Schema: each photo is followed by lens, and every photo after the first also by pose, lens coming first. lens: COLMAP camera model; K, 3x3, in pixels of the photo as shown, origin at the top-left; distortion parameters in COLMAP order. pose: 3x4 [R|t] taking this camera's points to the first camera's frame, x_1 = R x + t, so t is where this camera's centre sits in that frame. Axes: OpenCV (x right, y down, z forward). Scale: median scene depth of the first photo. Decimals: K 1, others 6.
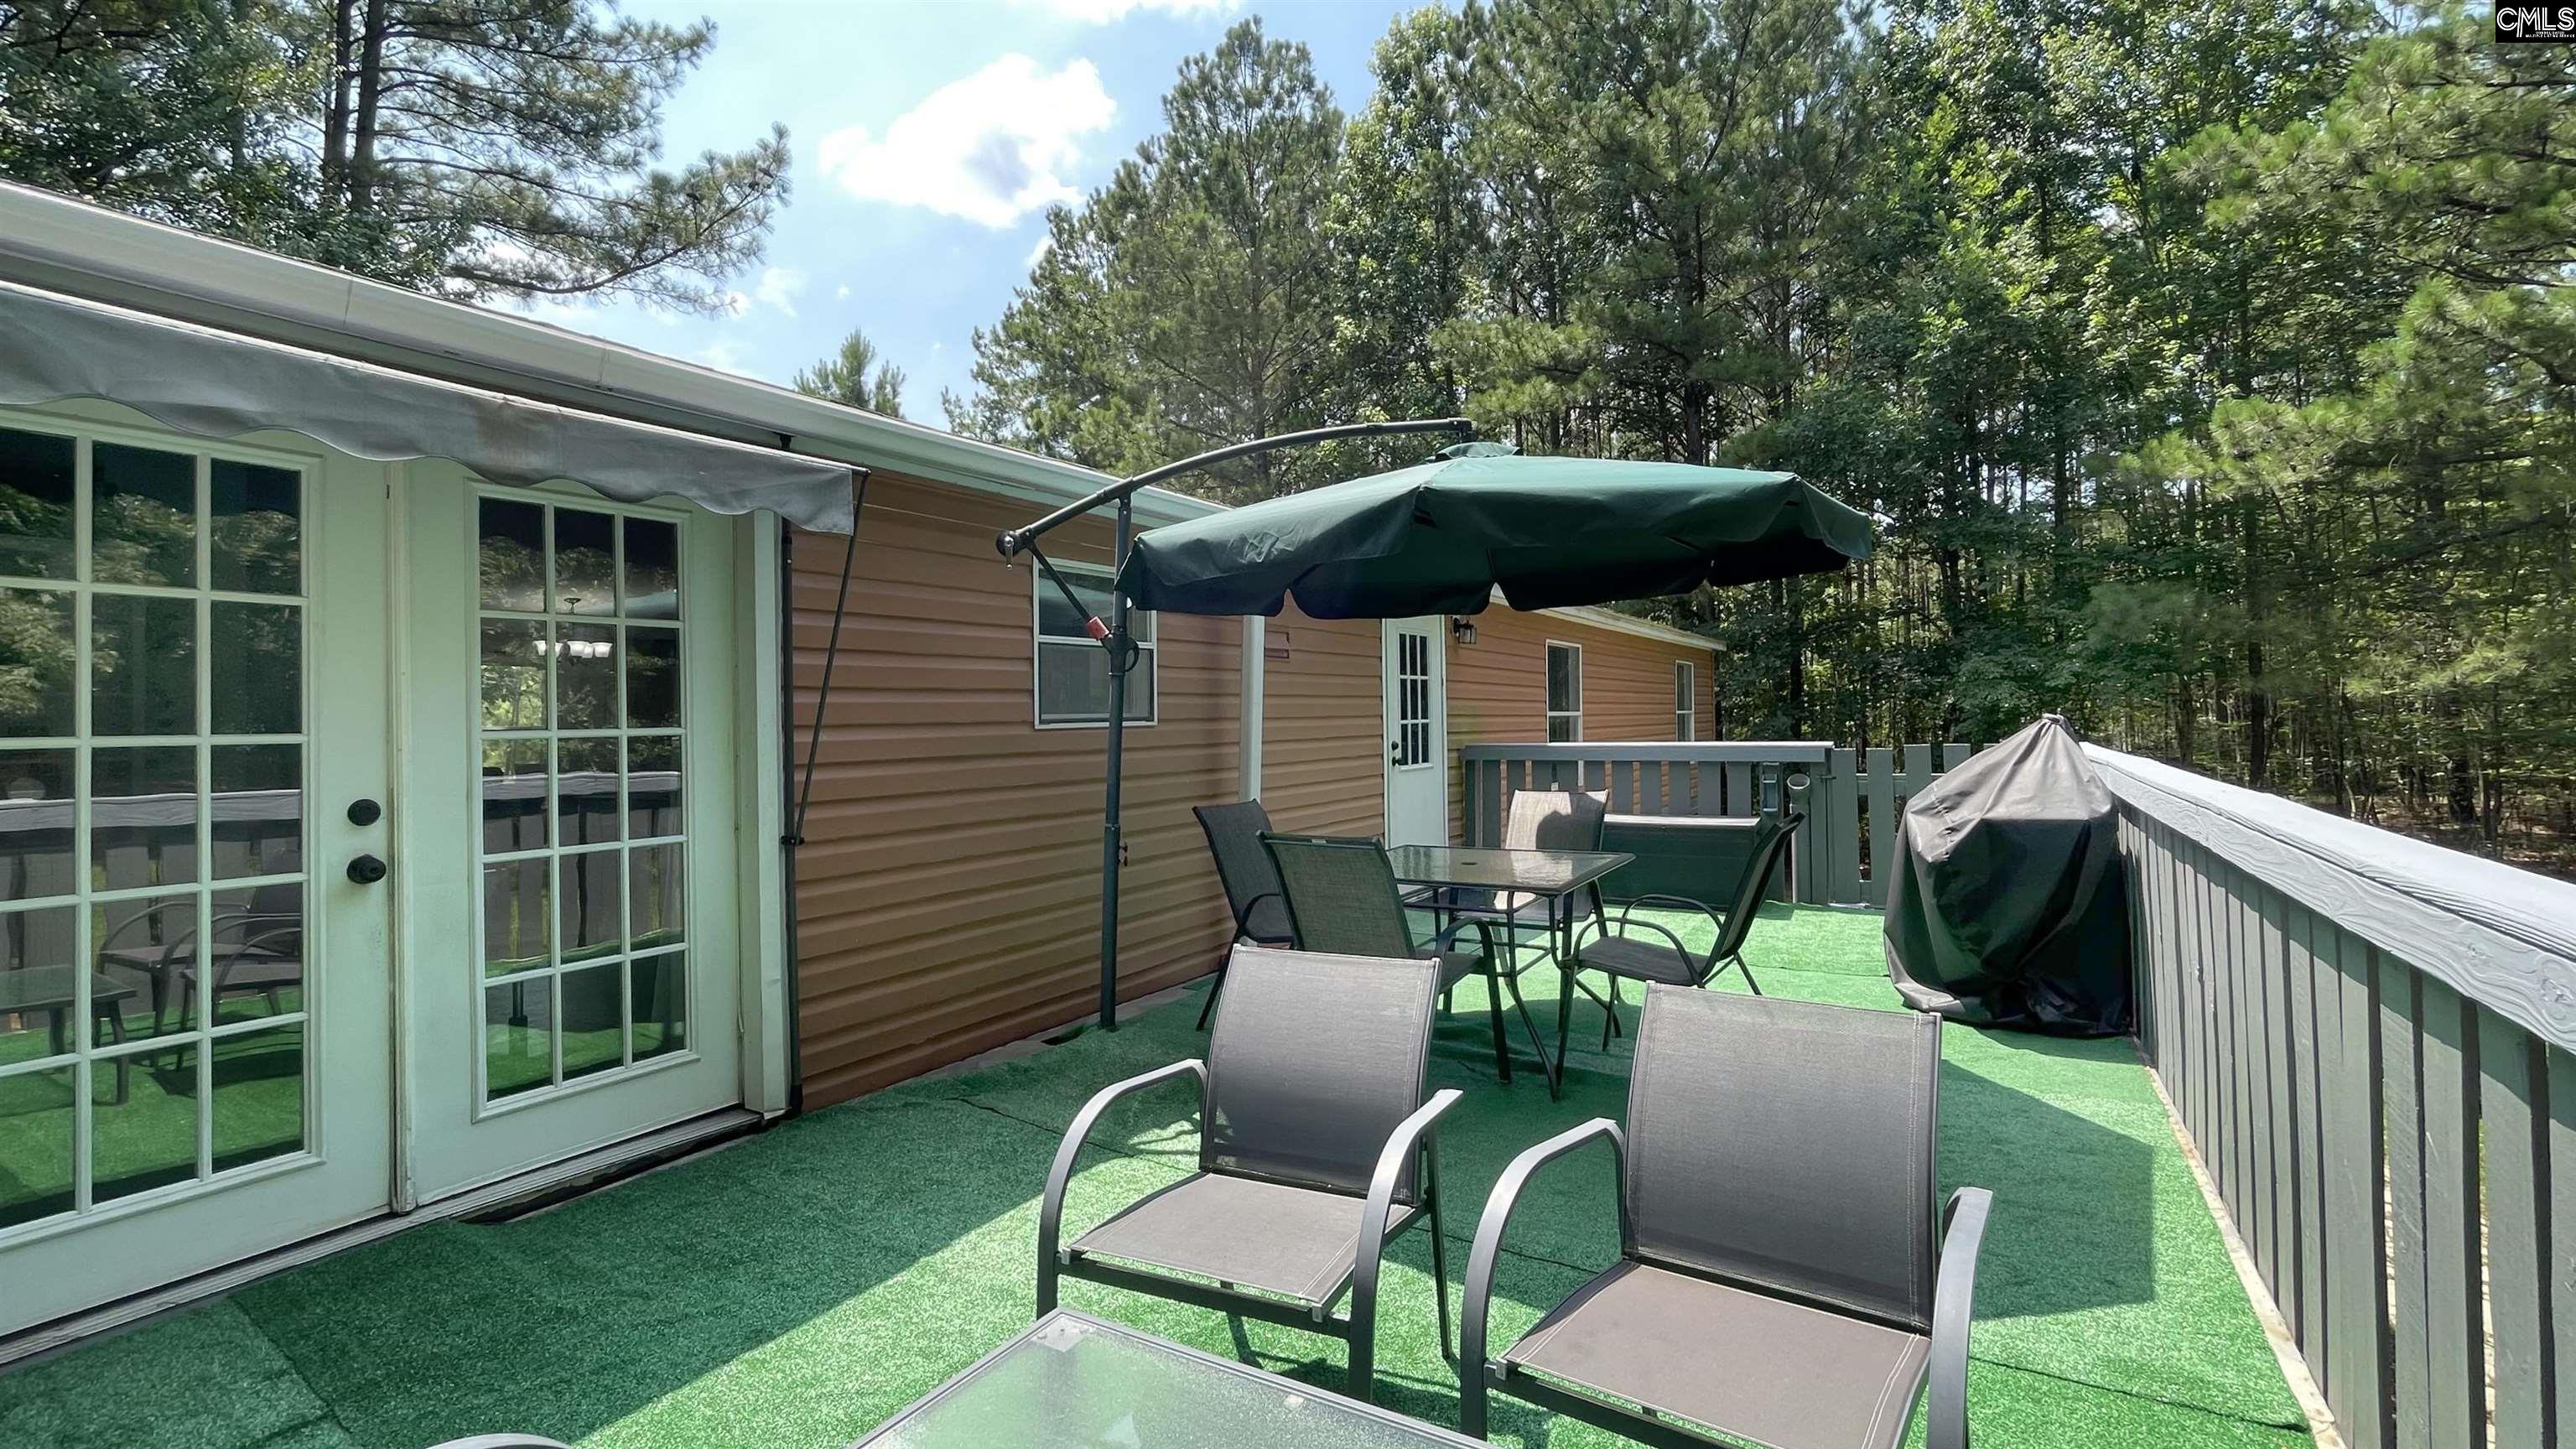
lens RADIAL K [[1108.5, 0, 1284.2], [0, 1108.5, 706.1], [0, 0, 1]] dist [-0.000890, -0.000050]
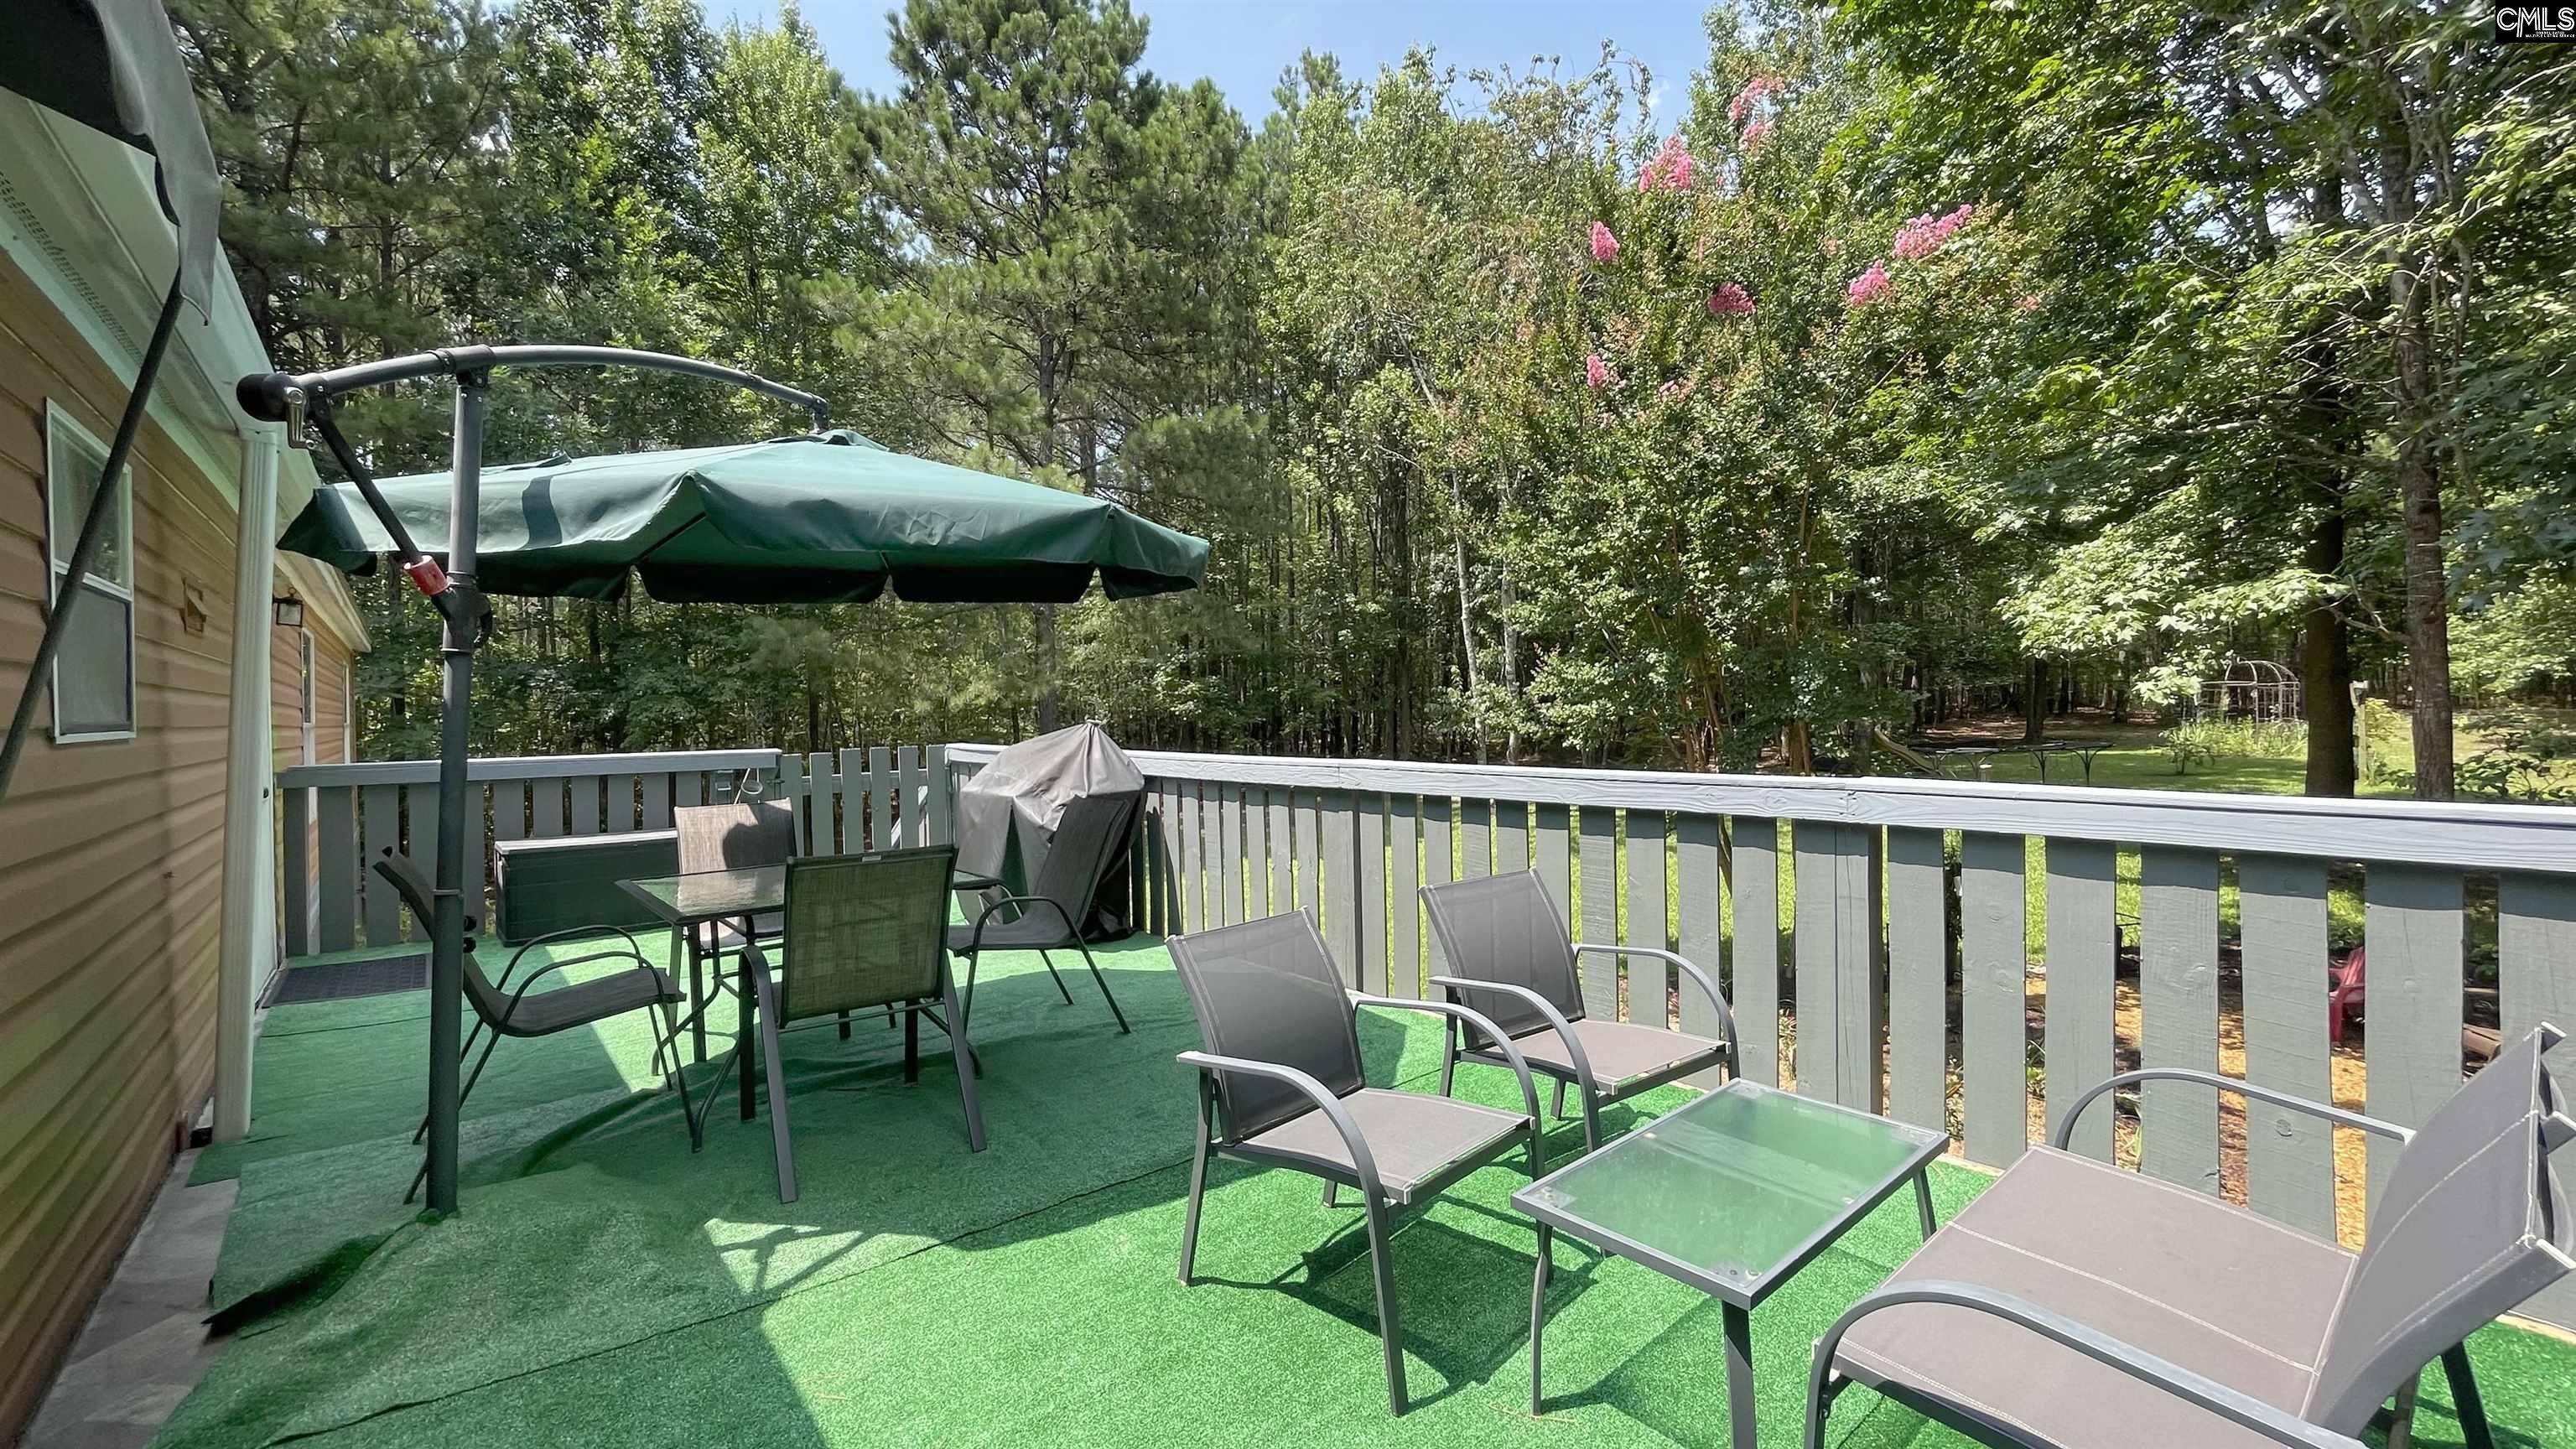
lens RADIAL K [[1052.8, 0, 1288.0], [0, 1052.8, 724.5], [0, 0, 1]] dist [-0.001938, 0.000033]
pose [[0.315287, -0.001061, 0.948996, -0.450279], [-0.003275, 0.999992, 0.002206, 0.007160], [-0.948991, -0.003804, 0.315281, 0.282524]]
